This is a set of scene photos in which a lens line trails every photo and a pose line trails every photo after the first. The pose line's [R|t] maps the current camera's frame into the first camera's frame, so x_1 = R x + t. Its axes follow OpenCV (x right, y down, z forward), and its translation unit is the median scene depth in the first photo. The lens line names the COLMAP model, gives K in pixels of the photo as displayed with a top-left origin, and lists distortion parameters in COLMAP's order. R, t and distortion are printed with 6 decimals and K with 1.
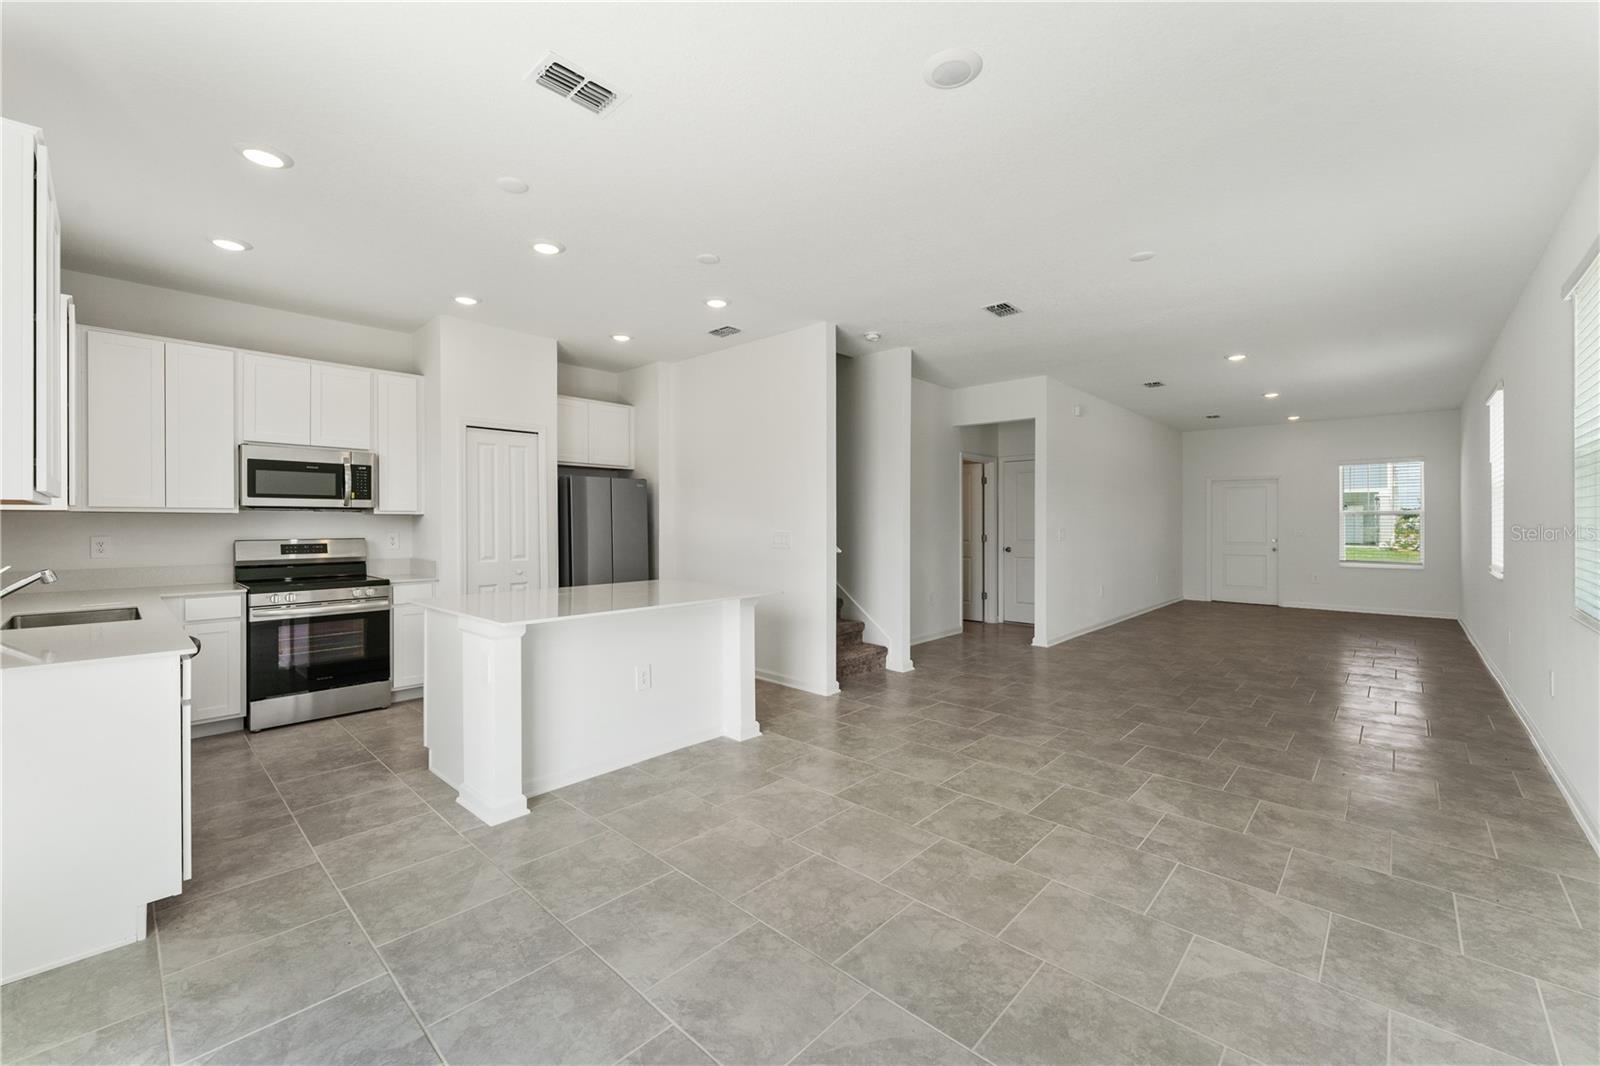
lens RADIAL K [[643.7, 0, 793.2], [0, 643.7, 524.0], [0, 0, 1]] dist [0.001011, 0.000335]
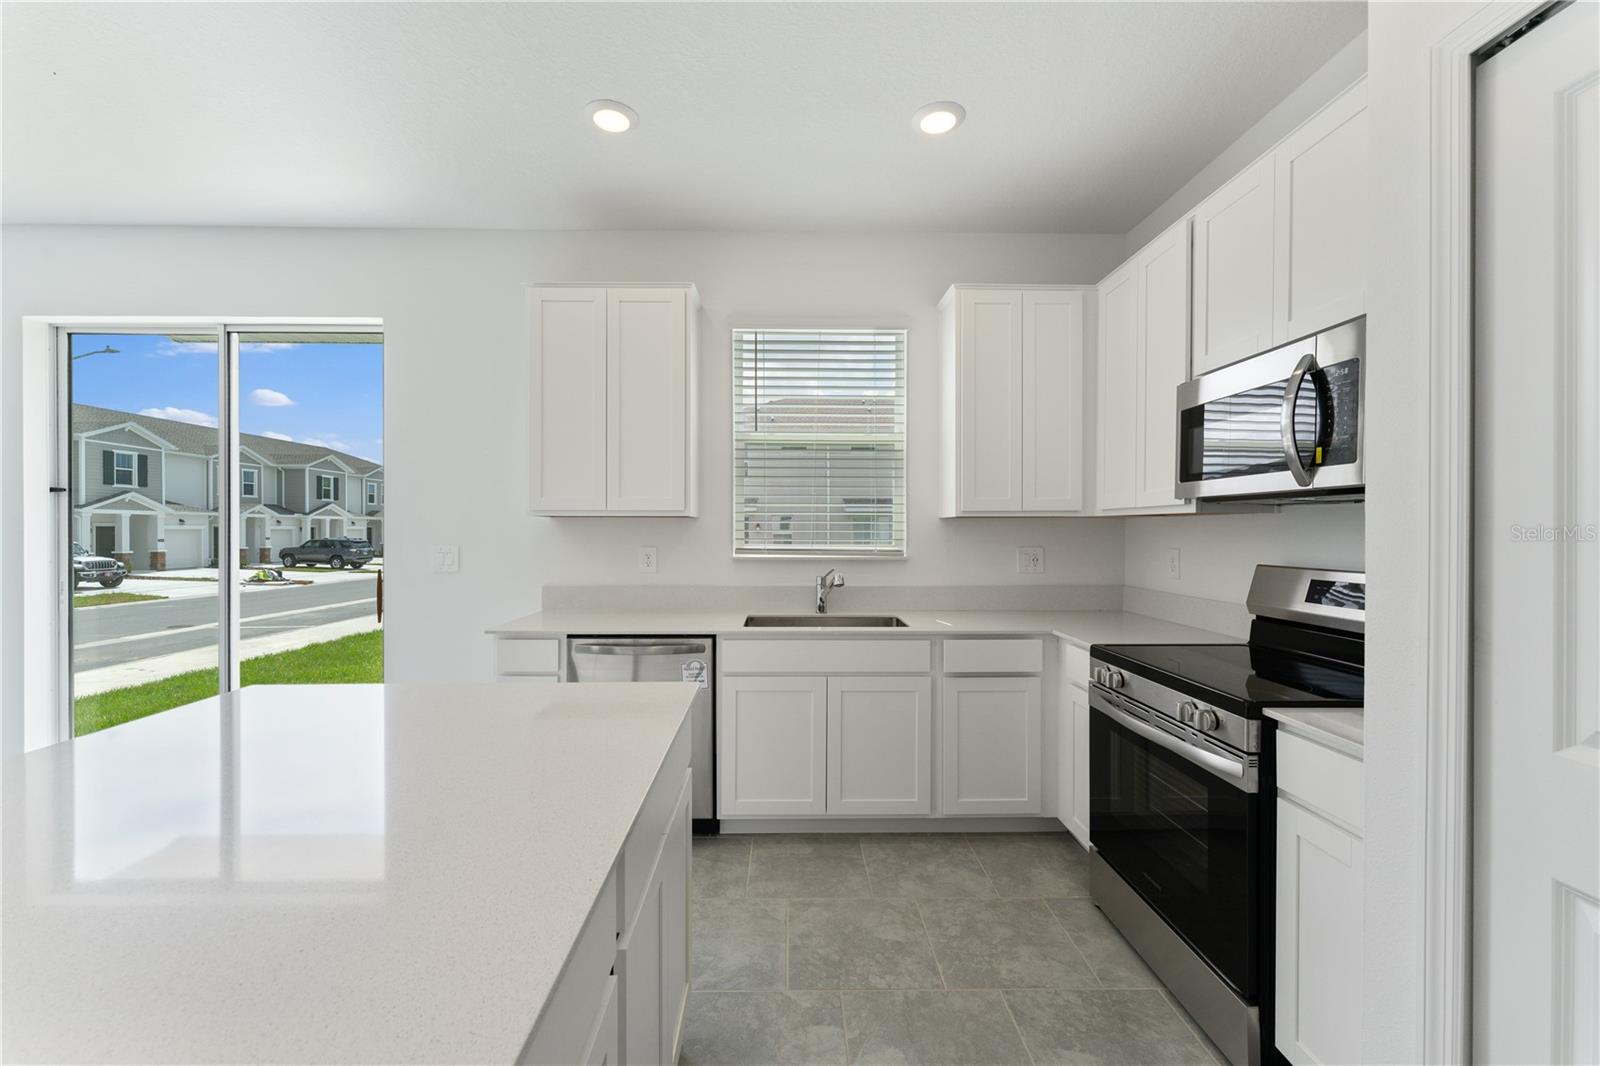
lens RADIAL K [[643.1, 0, 798.5], [0, 643.1, 530.5], [0, 0, 1]] dist [0.000057, 0.000068]
pose [[-0.716049, 0.003409, -0.698041, -0.233612], [-0.001196, 0.999981, 0.006110, -0.004857], [0.698048, 0.005210, -0.716032, 1.099979]]
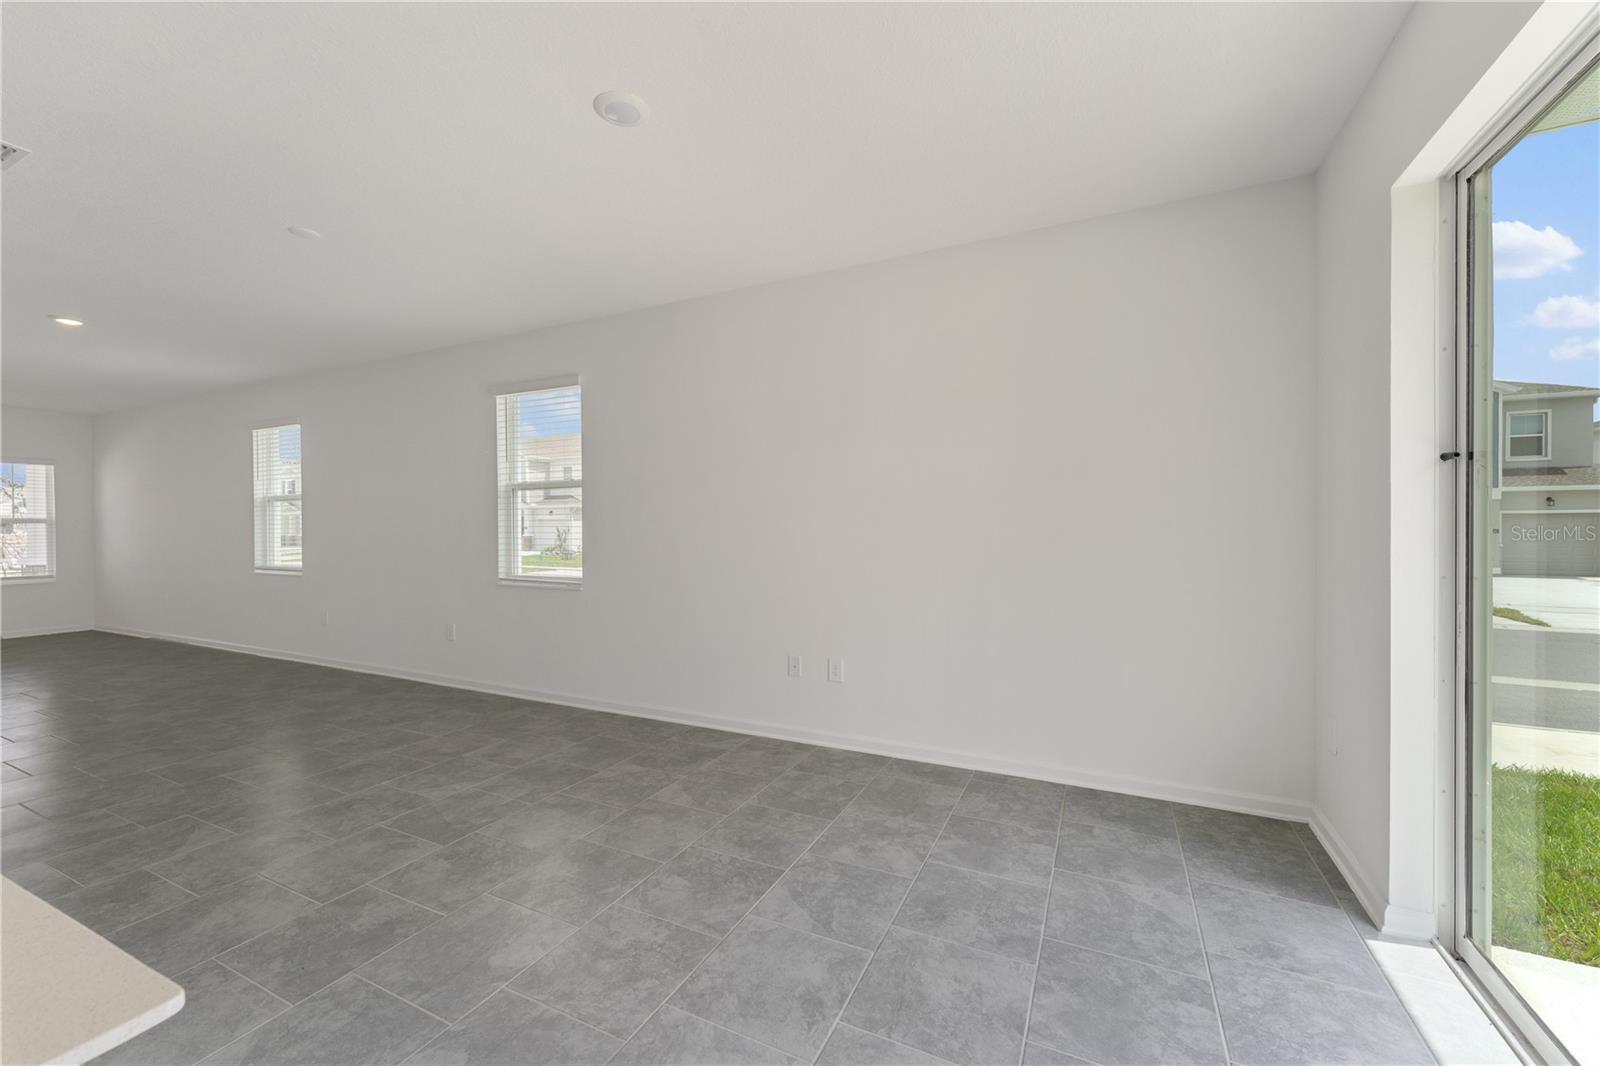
lens RADIAL K [[637.9, 0, 791.3], [0, 637.9, 529.5], [0, 0, 1]] dist [0.001327, 0.000384]
pose [[-0.289252, -0.001215, 0.957252, -0.427100], [0.007871, 0.999962, 0.003648, -0.001473], [-0.957221, 0.008589, -0.289232, 0.512778]]
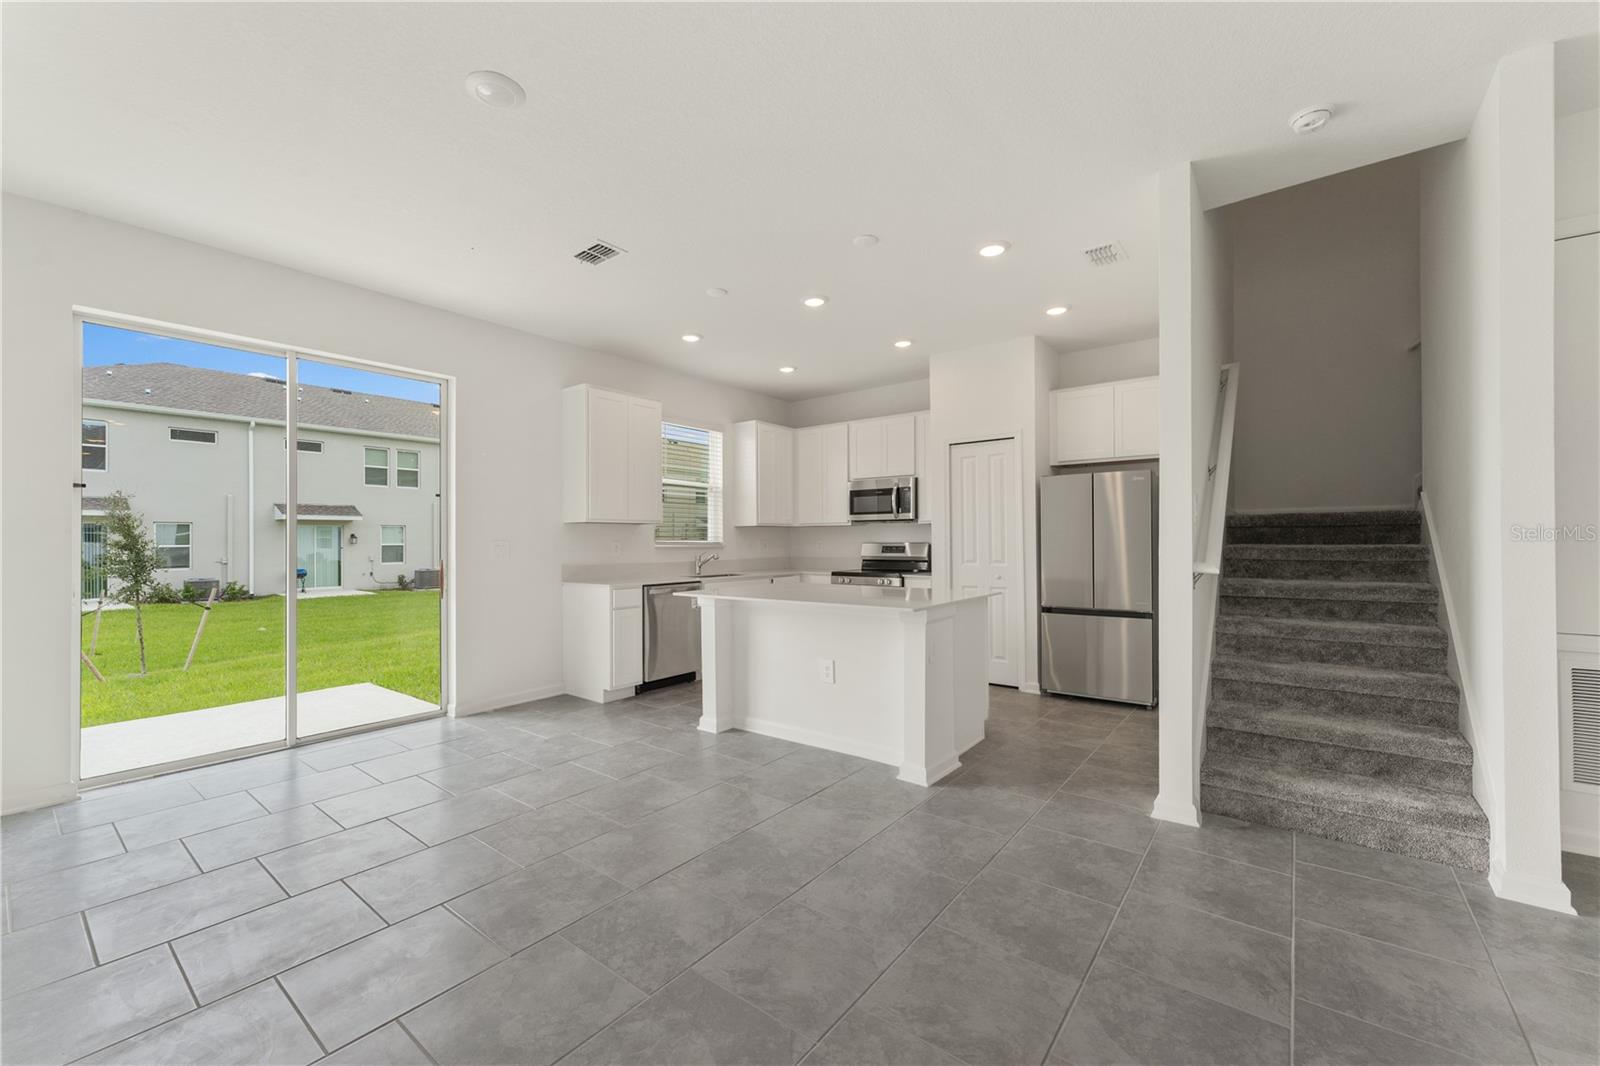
lens RADIAL K [[640.6, 0, 793.4], [0, 640.6, 537.5], [0, 0, 1]] dist [0.000700, 0.000025]
pose [[0.091409, -0.002905, -0.995809, 0.656617], [0.003474, 0.999991, -0.002598, 0.015813], [0.995807, -0.003222, 0.091418, 0.681971]]
